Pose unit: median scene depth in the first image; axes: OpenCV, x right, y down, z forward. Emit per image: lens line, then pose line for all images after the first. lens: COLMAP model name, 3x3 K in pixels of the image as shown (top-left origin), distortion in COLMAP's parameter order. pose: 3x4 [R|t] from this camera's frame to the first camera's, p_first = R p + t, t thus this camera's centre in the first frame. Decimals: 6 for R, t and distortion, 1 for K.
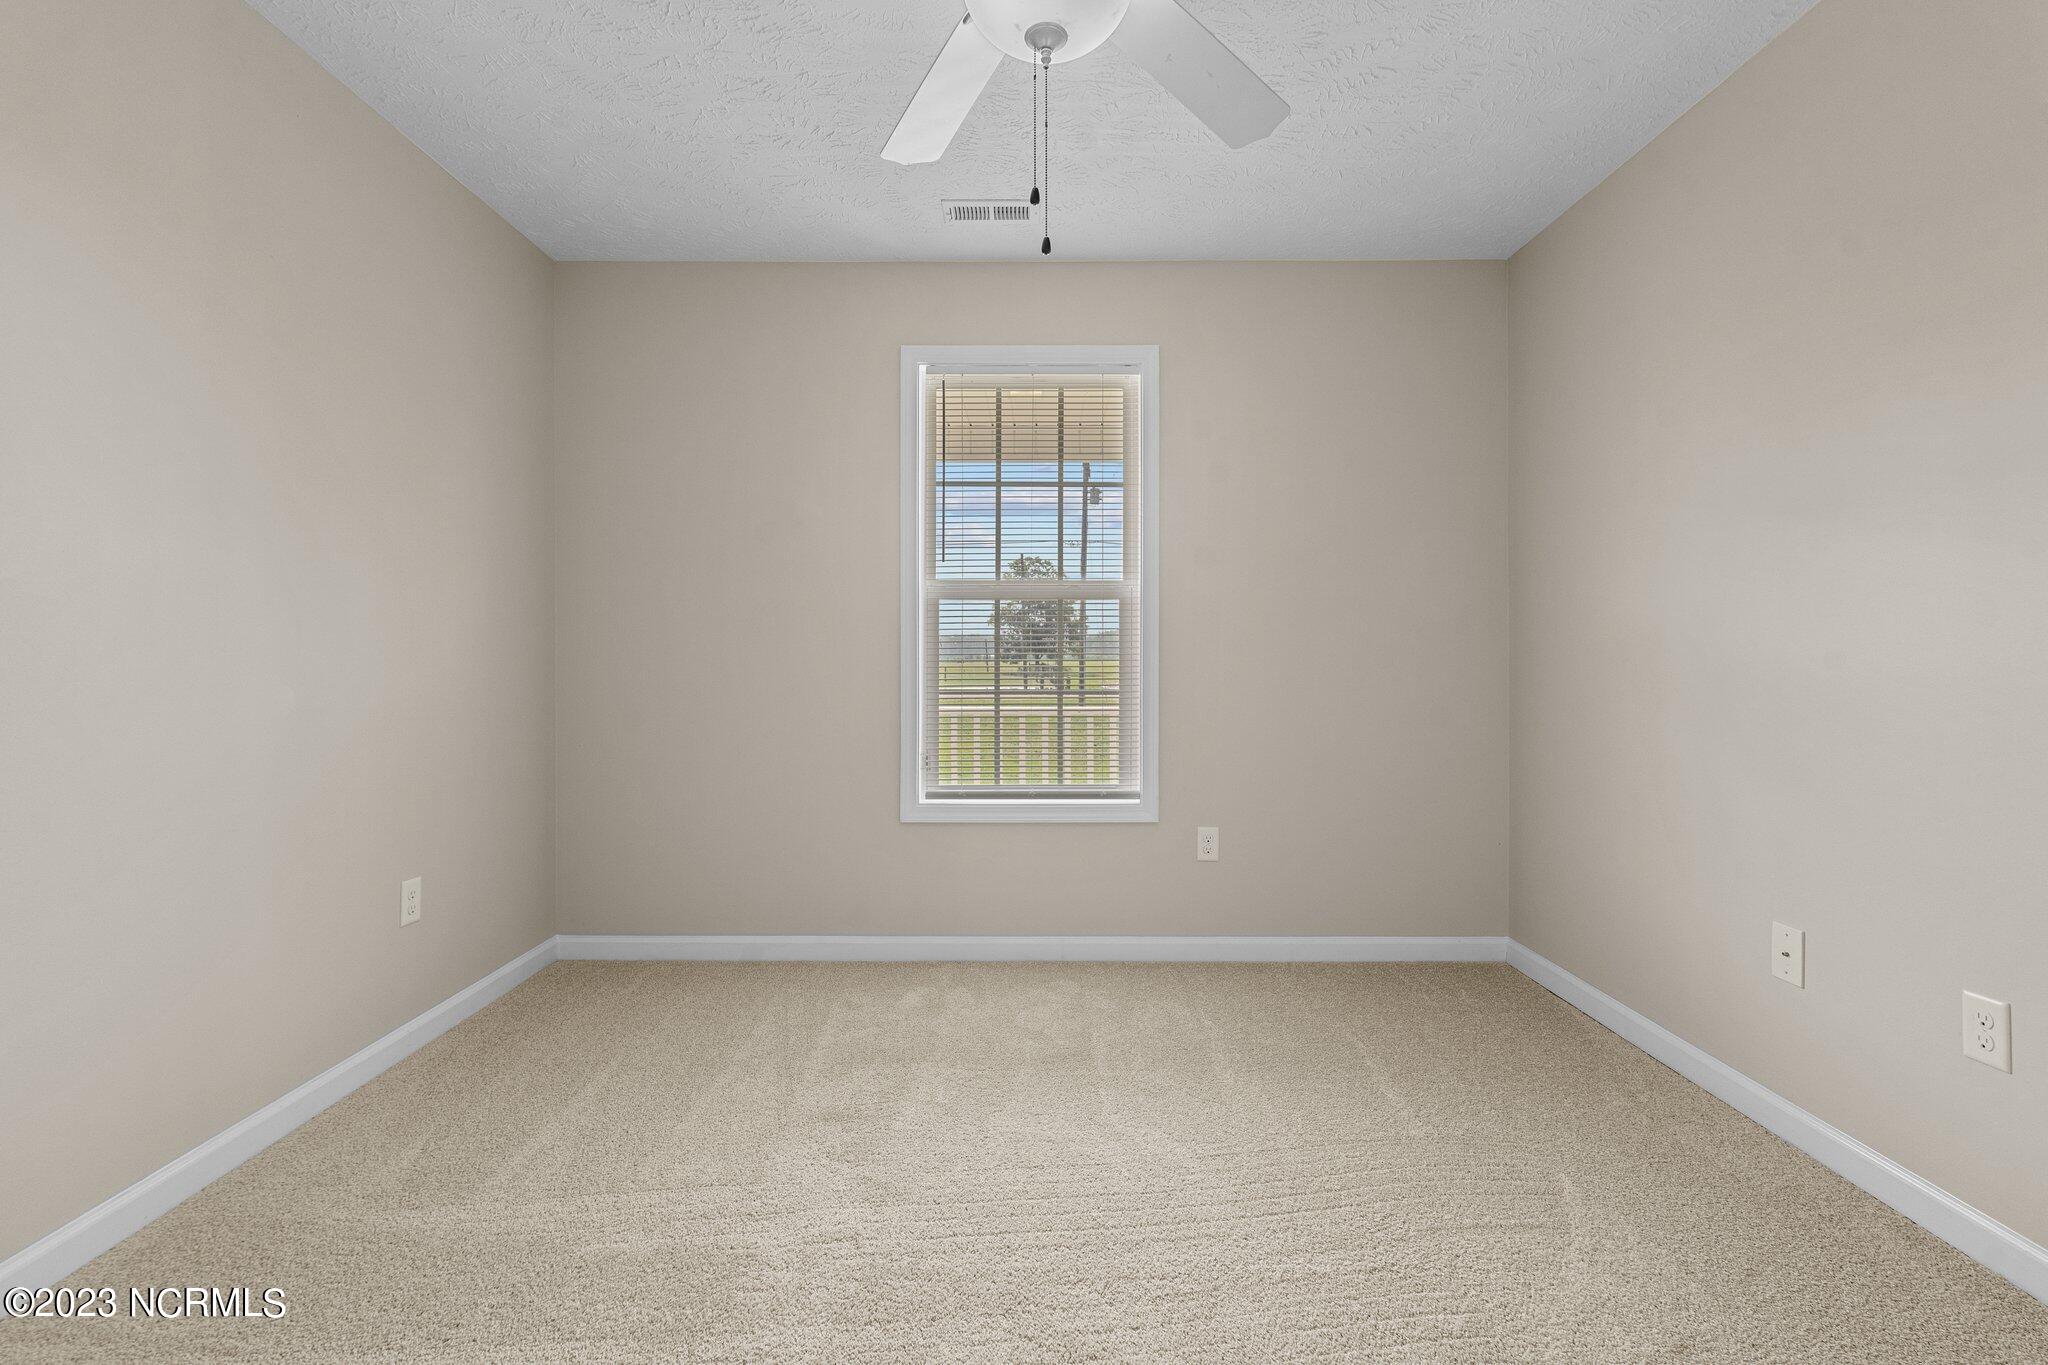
lens RADIAL K [[897.5, 0, 1044.7], [0, 897.5, 656.6], [0, 0, 1]] dist [-0.012163, 0.001947]
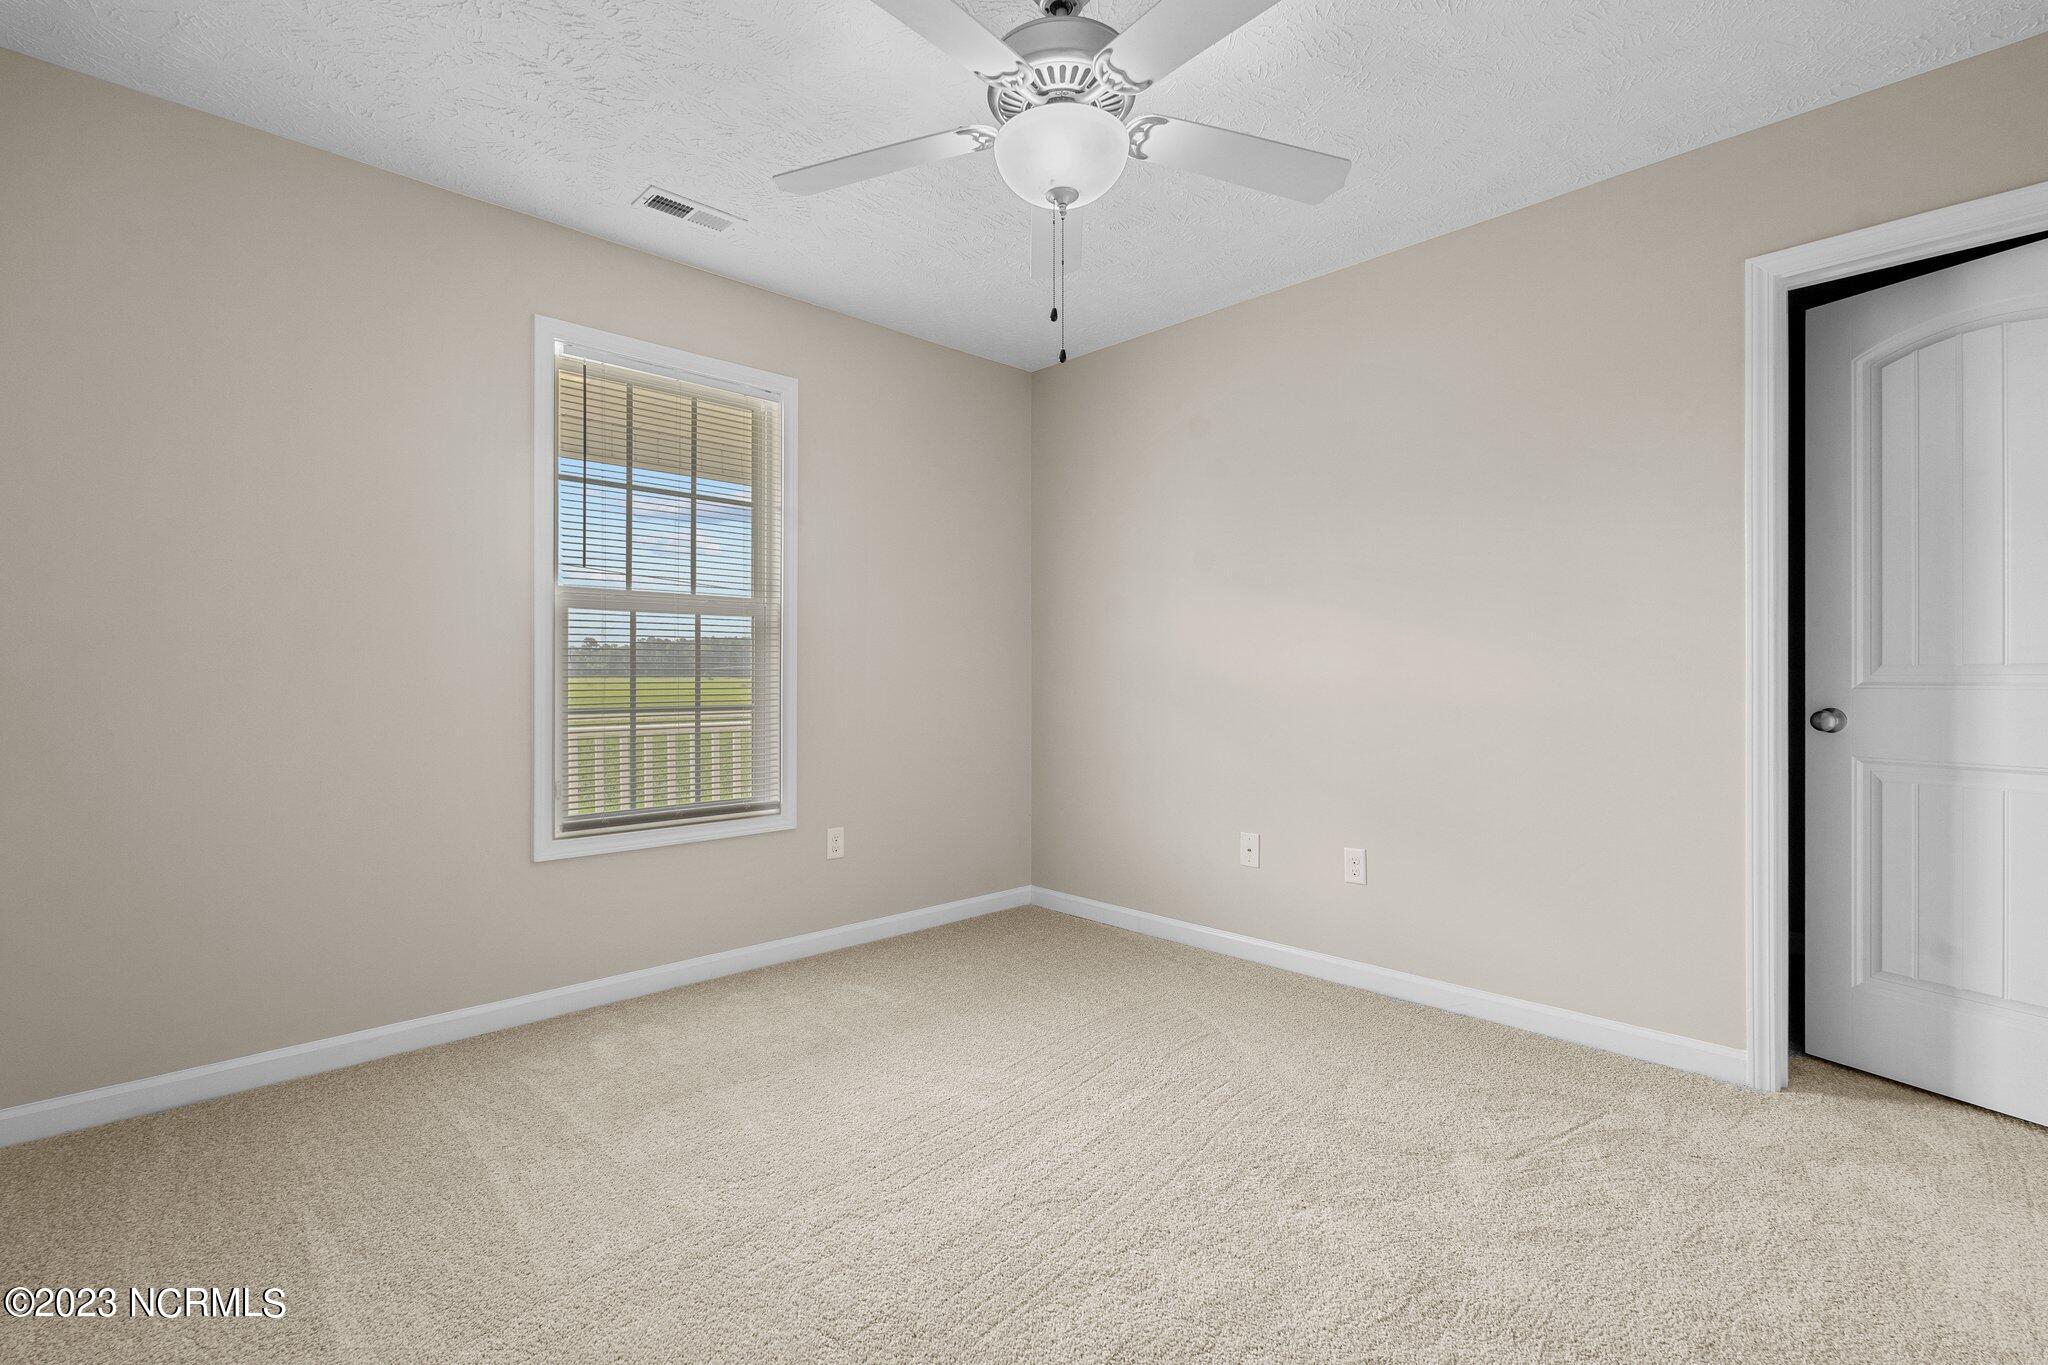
lens RADIAL K [[897.5, 0, 1036.6], [0, 897.5, 675.2], [0, 0, 1]] dist [-0.012163, 0.001947]
pose [[0.722962, -0.000355, 0.690888, -0.401908], [0.000383, 1.000000, 0.000113, 0.003119], [-0.690888, 0.000183, 0.722962, 0.035588]]
